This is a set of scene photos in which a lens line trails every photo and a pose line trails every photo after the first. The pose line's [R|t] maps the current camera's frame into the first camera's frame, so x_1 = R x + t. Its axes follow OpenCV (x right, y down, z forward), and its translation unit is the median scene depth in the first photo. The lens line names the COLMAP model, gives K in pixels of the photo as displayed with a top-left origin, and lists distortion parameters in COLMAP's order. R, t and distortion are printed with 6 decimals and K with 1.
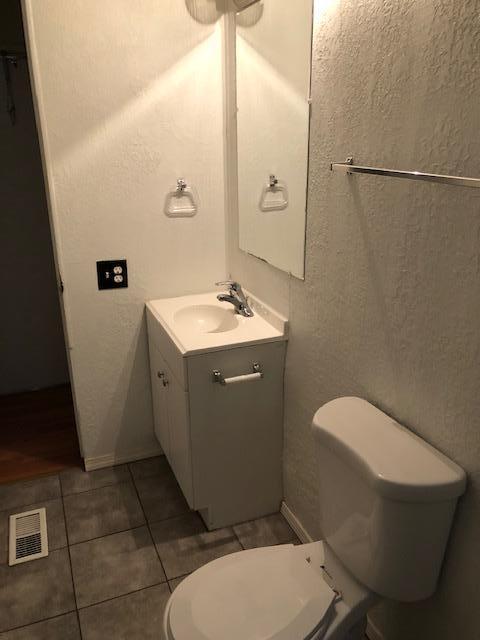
lens RADIAL K [[517.2, 0, 240.0], [0, 517.2, 320.0], [0, 0, 1]] dist [0.108123, -0.220501]
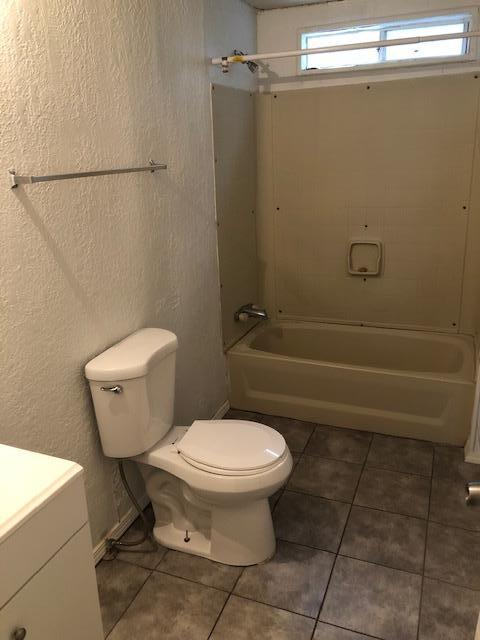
lens RADIAL K [[517.2, 0, 240.0], [0, 517.2, 320.0], [0, 0, 1]] dist [0.108123, -0.220501]
pose [[-0.715502, -0.198732, 0.669748, -0.939659], [0.269224, 0.806201, 0.526838, -0.547281], [-0.644651, 0.557266, -0.523335, 1.555078]]
